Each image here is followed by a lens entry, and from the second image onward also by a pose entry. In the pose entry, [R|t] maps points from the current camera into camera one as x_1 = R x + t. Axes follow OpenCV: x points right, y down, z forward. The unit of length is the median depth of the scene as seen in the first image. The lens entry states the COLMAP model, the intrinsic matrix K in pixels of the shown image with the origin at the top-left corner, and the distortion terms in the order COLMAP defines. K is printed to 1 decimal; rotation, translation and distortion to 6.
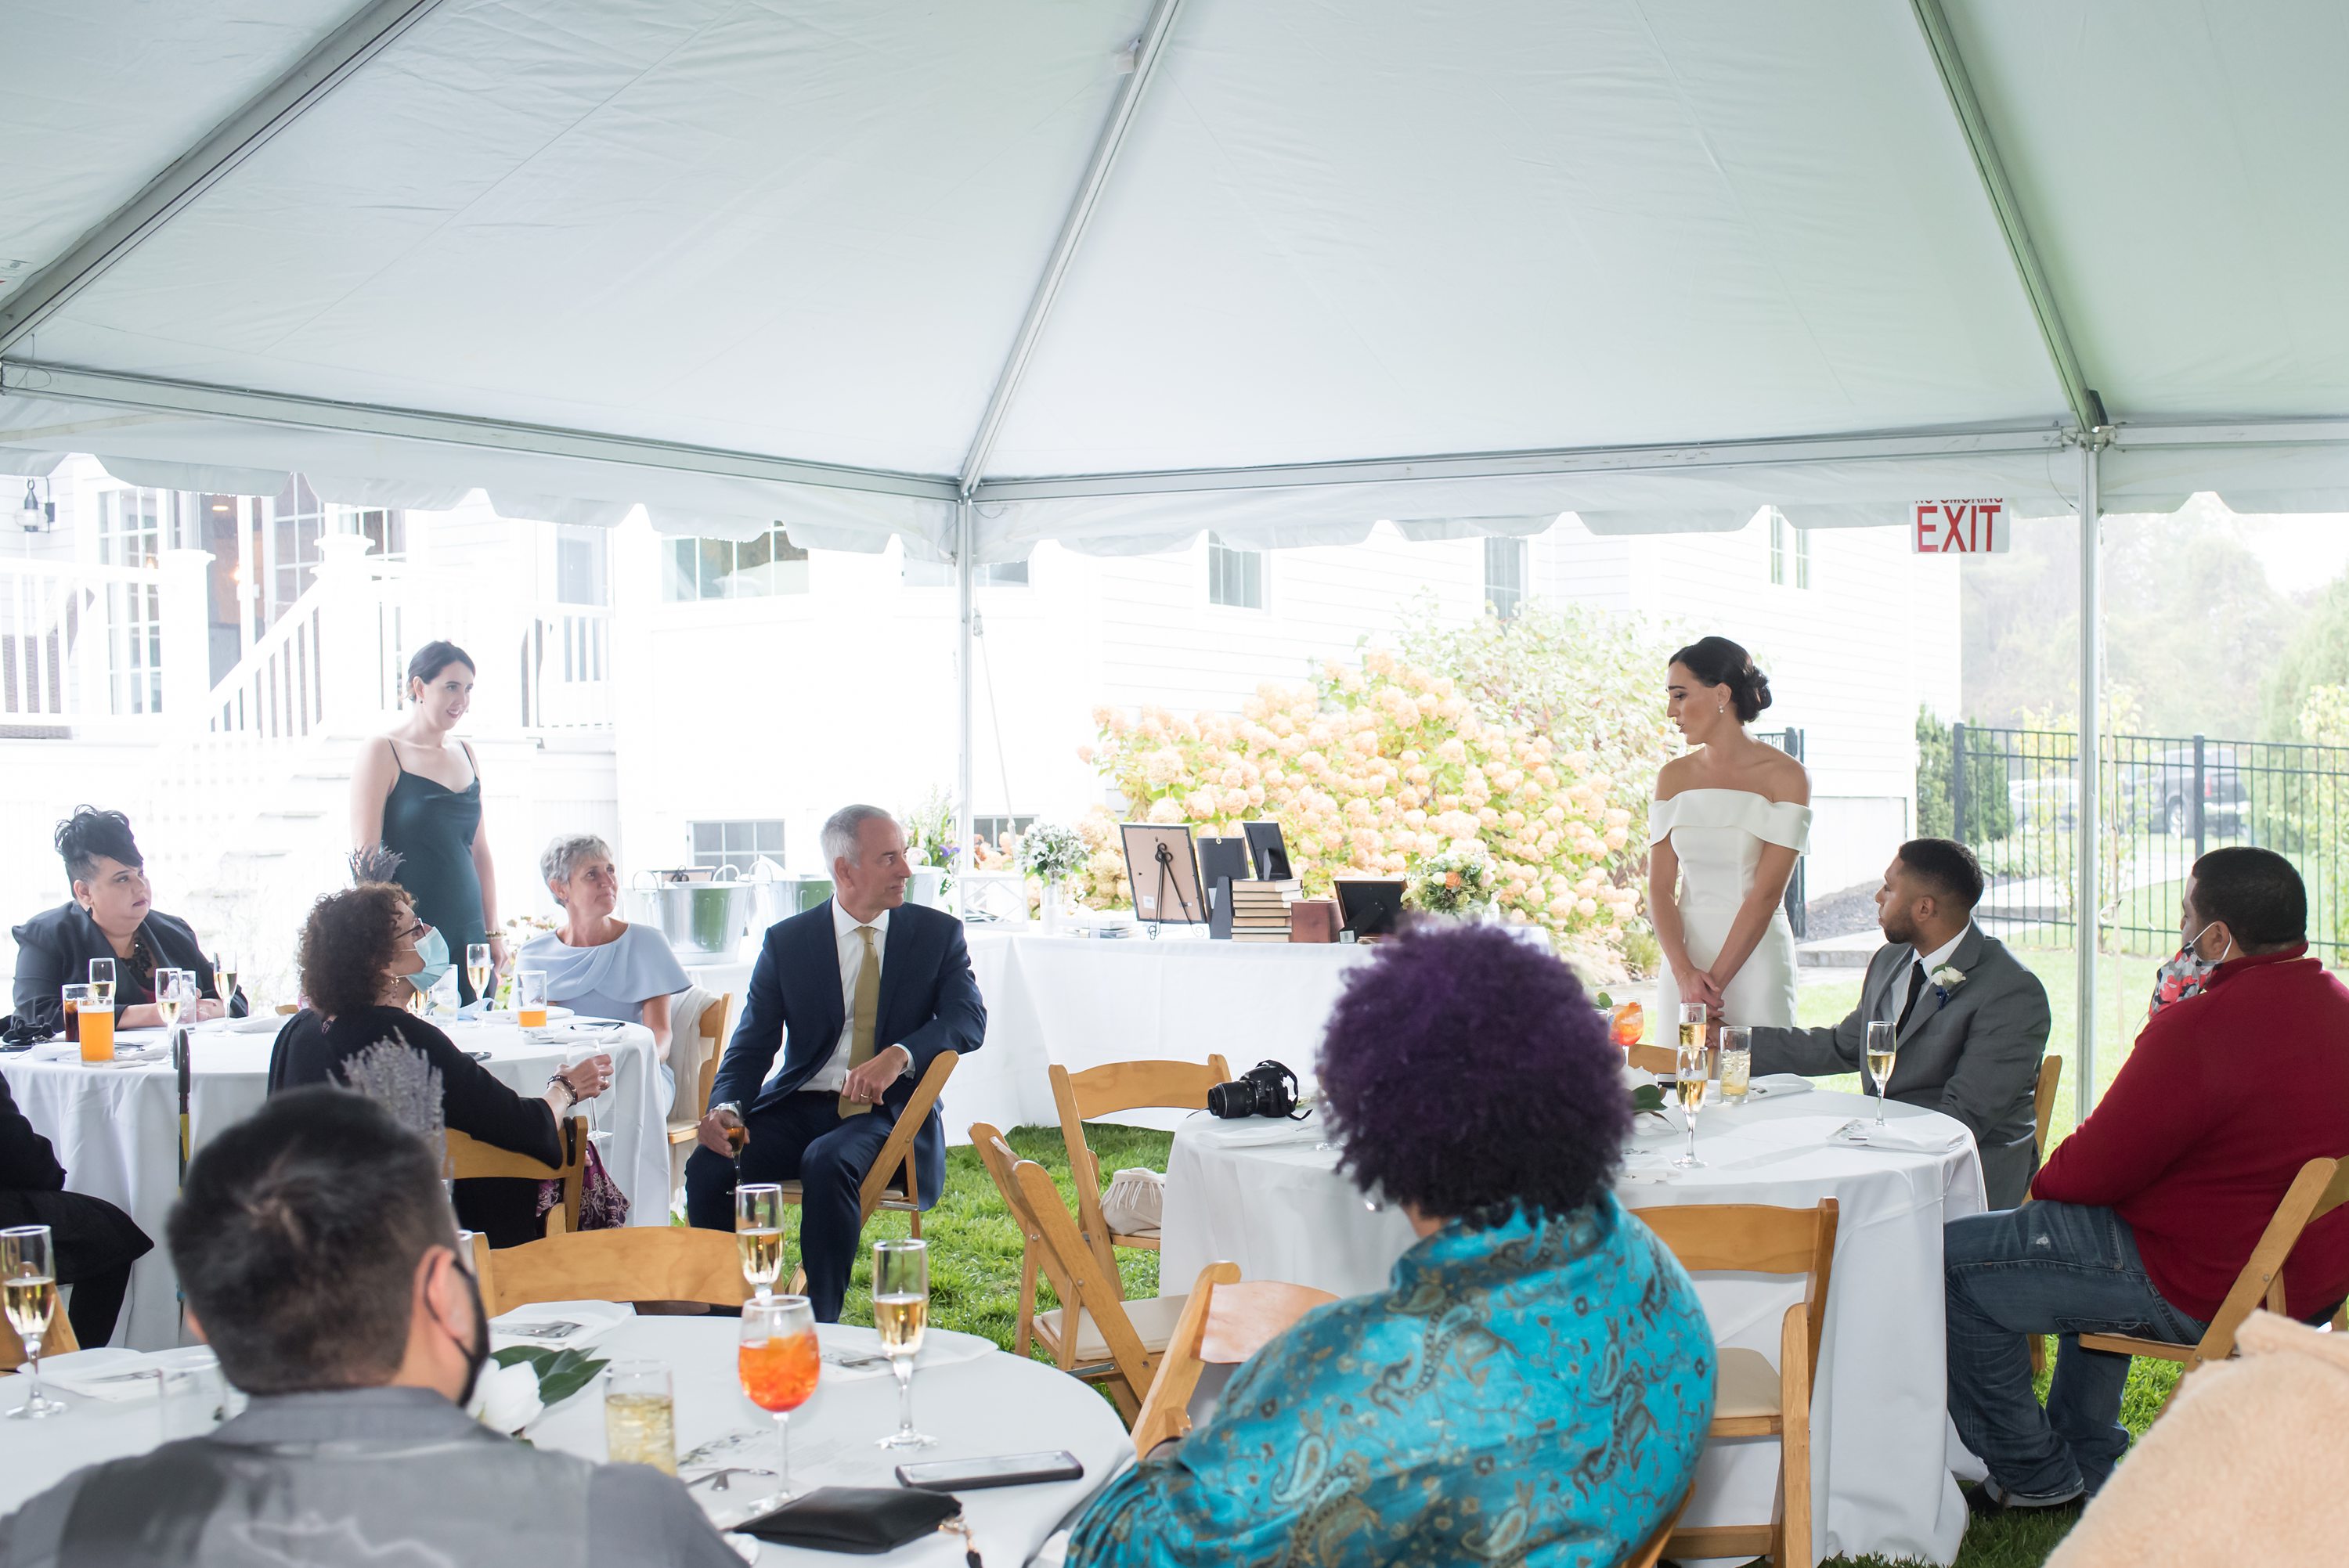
lens RADIAL K [[2956.4, 0, 1178.5], [0, 2956.4, 955.2], [0, 0, 1]] dist [-0.146910, 0.059521]
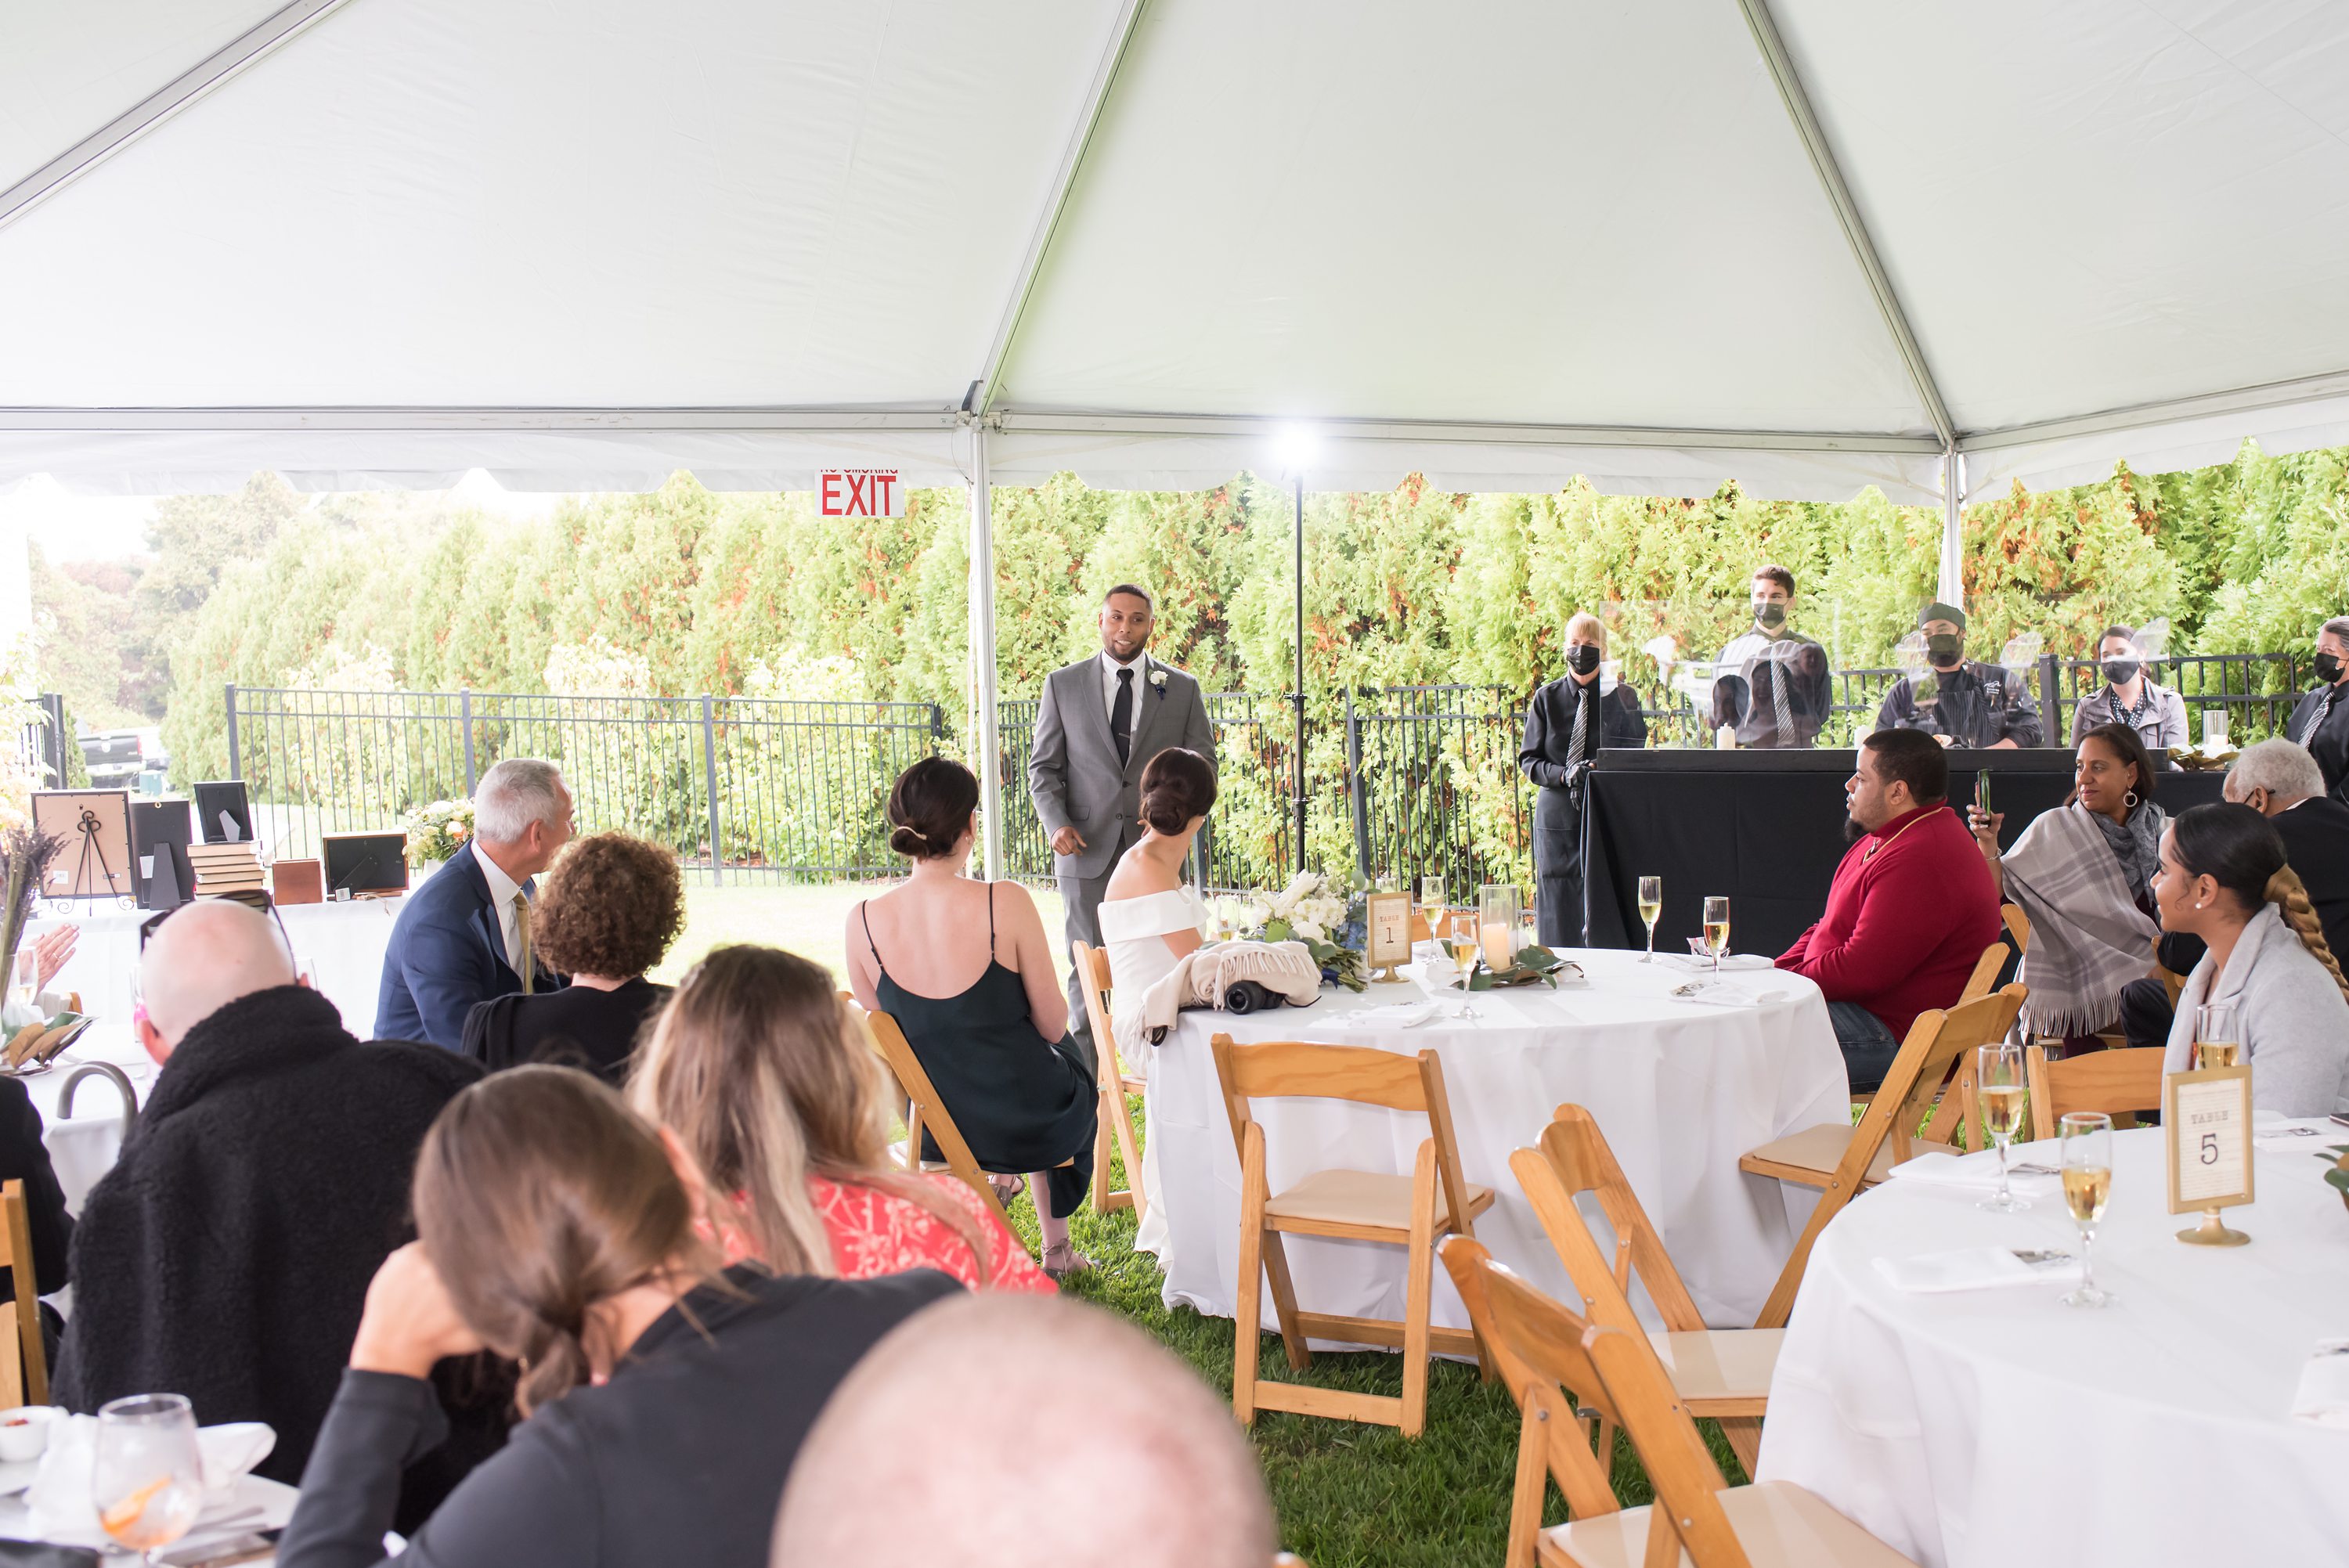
lens RADIAL K [[2659.8, 0, 1215.6], [0, 2659.8, 794.4], [0, 0, 1]] dist [-0.107269, 0.149319]
pose [[0.656662, -0.043772, 0.752914, -0.391423], [0.075737, 0.997095, -0.008087, -0.010039], [-0.750373, 0.062334, 0.658069, 0.204257]]
